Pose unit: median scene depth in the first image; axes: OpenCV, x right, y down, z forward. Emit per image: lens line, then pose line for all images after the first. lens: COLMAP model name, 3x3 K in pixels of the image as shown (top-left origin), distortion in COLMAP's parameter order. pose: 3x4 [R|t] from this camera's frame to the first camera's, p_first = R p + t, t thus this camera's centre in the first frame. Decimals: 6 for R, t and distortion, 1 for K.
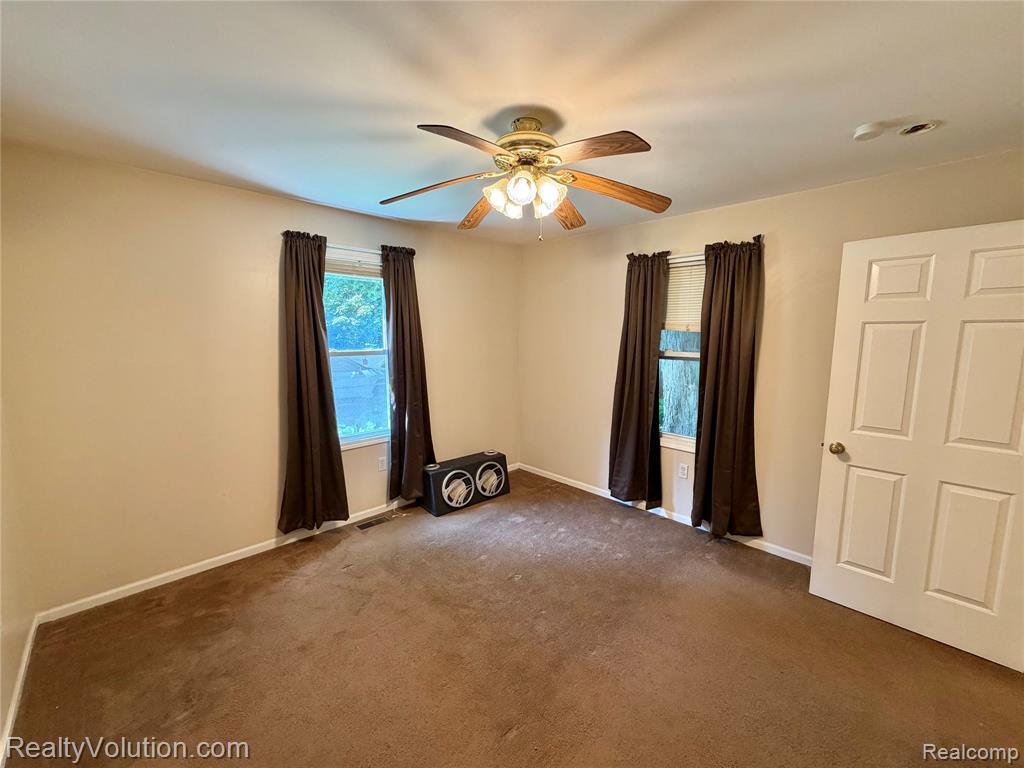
lens RADIAL K [[412.1, 0, 511.5], [0, 412.1, 382.4], [0, 0, 1]] dist [0.002257, 0.000213]
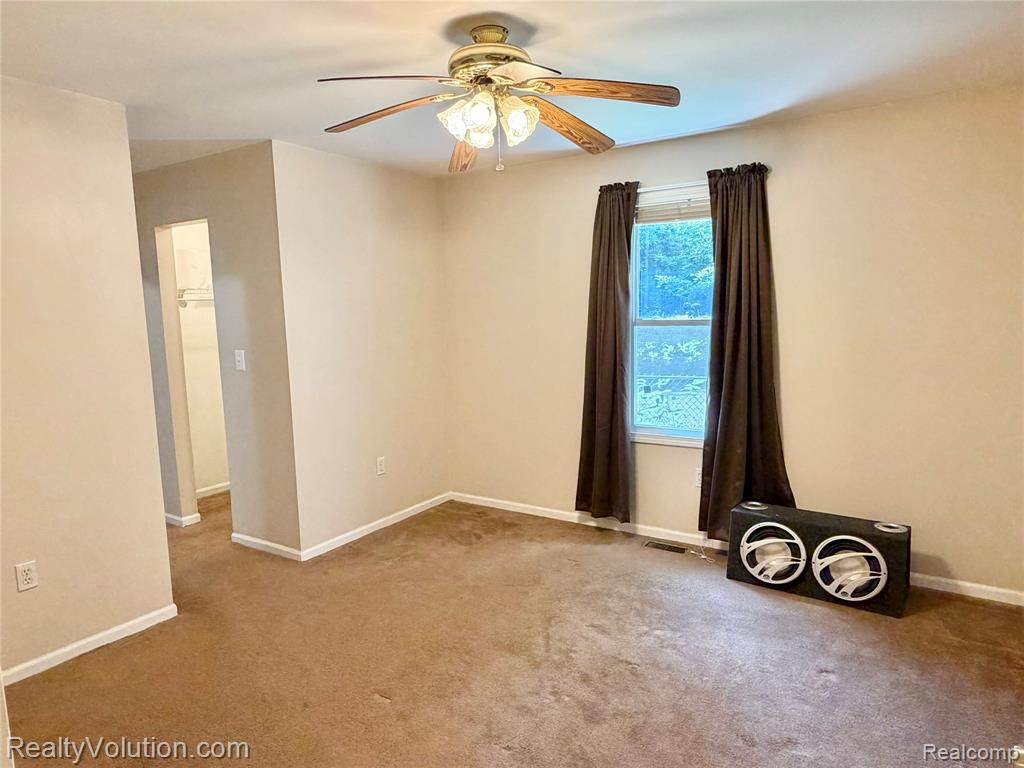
lens RADIAL K [[622.7, 0, 511.4], [0, 622.7, 386.3], [0, 0, 1]] dist [-0.003798, 0.000241]
pose [[0.231332, 0.106502, -0.967028, 0.686389], [-0.113016, 0.990202, 0.082019, -0.012626], [0.966288, 0.090316, 0.241102, 0.436102]]
